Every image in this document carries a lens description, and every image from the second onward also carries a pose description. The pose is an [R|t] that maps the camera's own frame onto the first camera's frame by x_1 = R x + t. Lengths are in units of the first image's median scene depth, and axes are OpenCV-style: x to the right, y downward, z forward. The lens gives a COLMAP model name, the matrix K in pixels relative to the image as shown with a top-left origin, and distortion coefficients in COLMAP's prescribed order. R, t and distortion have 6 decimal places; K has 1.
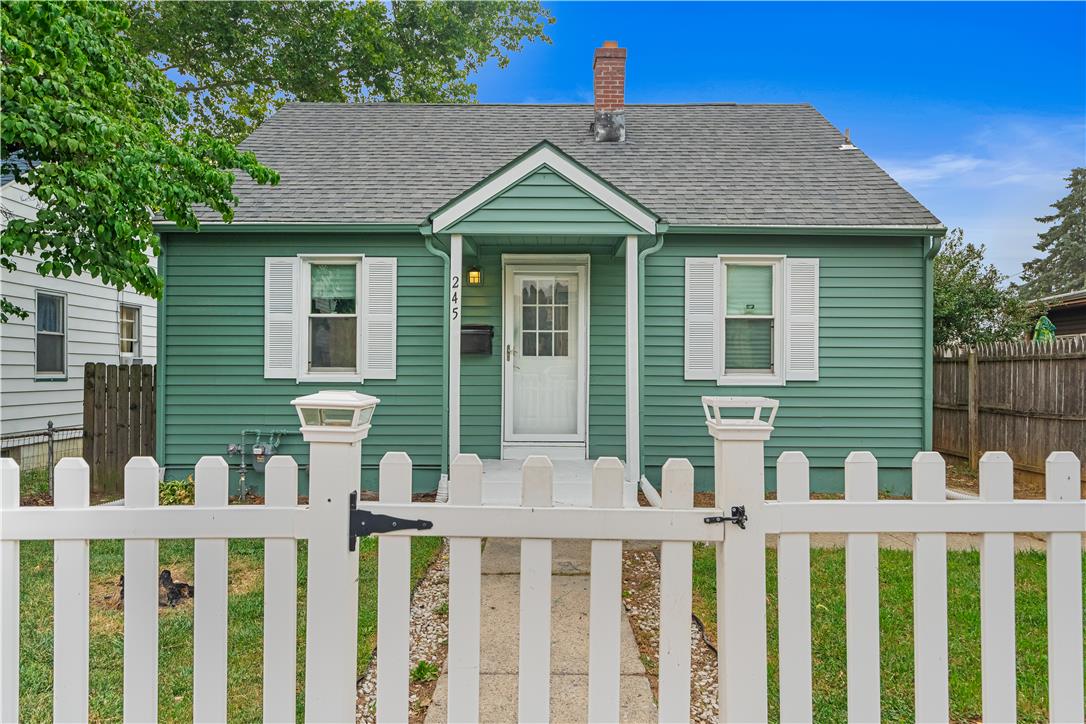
lens RADIAL K [[678.4, 0, 543.6], [0, 678.4, 372.3], [0, 0, 1]] dist [-0.002320, -0.000616]
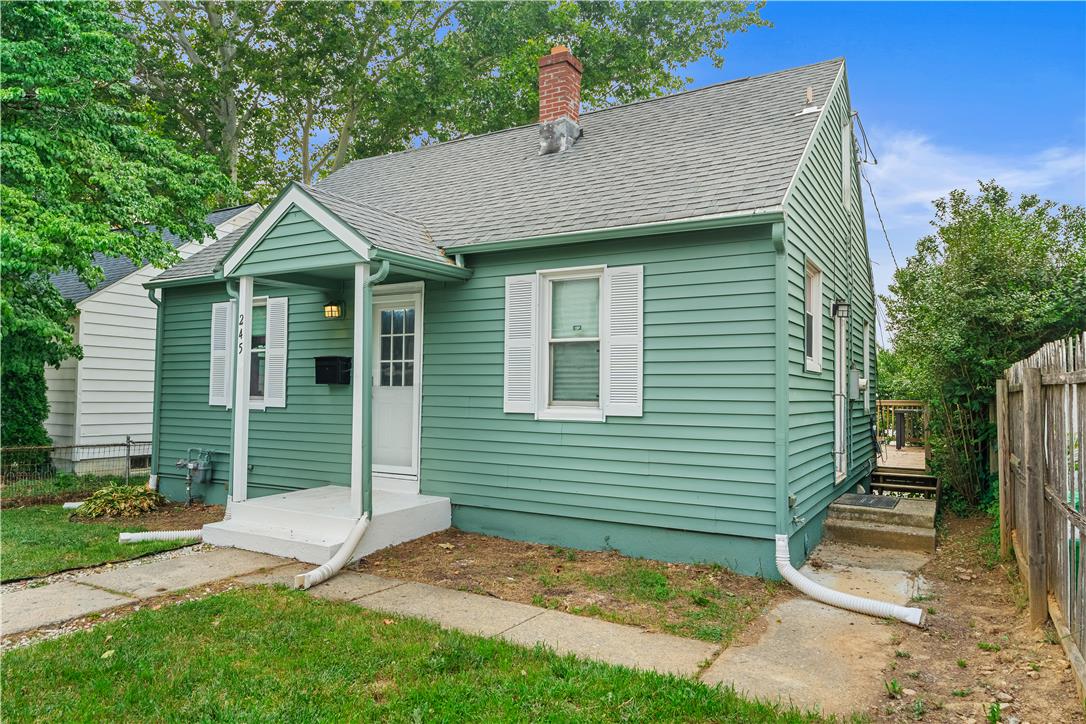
lens RADIAL K [[715.4, 0, 543.0], [0, 715.4, 362.0], [0, 0, 1]] dist [-0.003992, 0.004592]
pose [[0.866934, -0.017968, -0.498098, 0.718519], [-0.007638, 0.998754, -0.049323, -0.009191], [0.498364, 0.046564, 0.865717, 0.203508]]
